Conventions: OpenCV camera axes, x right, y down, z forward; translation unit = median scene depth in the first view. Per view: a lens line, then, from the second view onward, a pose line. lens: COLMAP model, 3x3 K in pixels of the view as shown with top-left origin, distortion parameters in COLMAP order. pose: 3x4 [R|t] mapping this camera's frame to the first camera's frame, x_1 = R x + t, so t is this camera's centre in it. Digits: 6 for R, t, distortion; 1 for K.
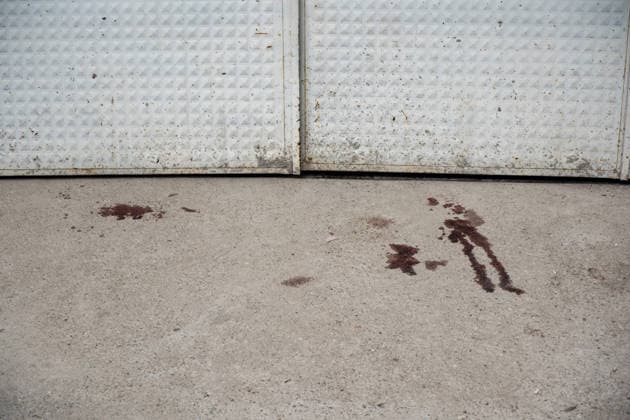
lens RADIAL K [[1103.0, 0, 314.2], [0, 1103.0, 197.1], [0, 0, 1]] dist [-0.043867, 0.000000]
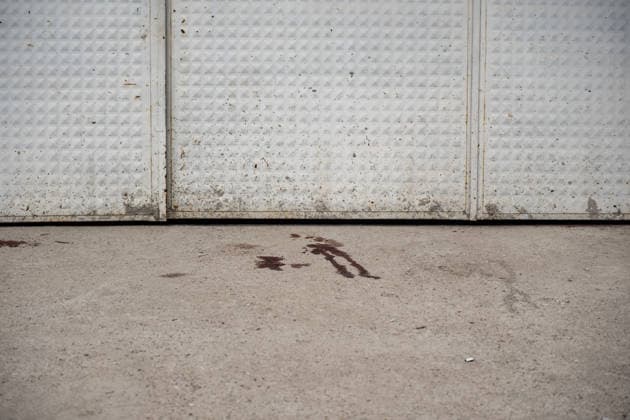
lens RADIAL K [[1487.2, 0, 315.1], [0, 1487.2, 210.0], [0, 0, 1]] dist [-0.108252, 0.000000]
pose [[0.991475, -0.005127, 0.130199, -0.057958], [0.034765, 0.973412, -0.226408, 0.299532], [-0.125576, 0.229004, 0.965291, -0.376983]]
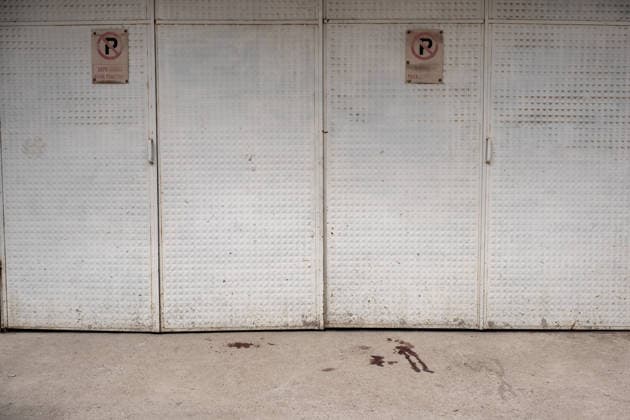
lens RADIAL K [[770.3, 0, 336.0], [0, 770.3, 226.0], [0, 0, 1]] dist [-0.002524, 0.000000]
pose [[0.998371, -0.002040, 0.057017, -0.073154], [0.015908, 0.969683, -0.243849, 0.146333], [-0.054791, 0.244359, 0.968136, -0.438289]]
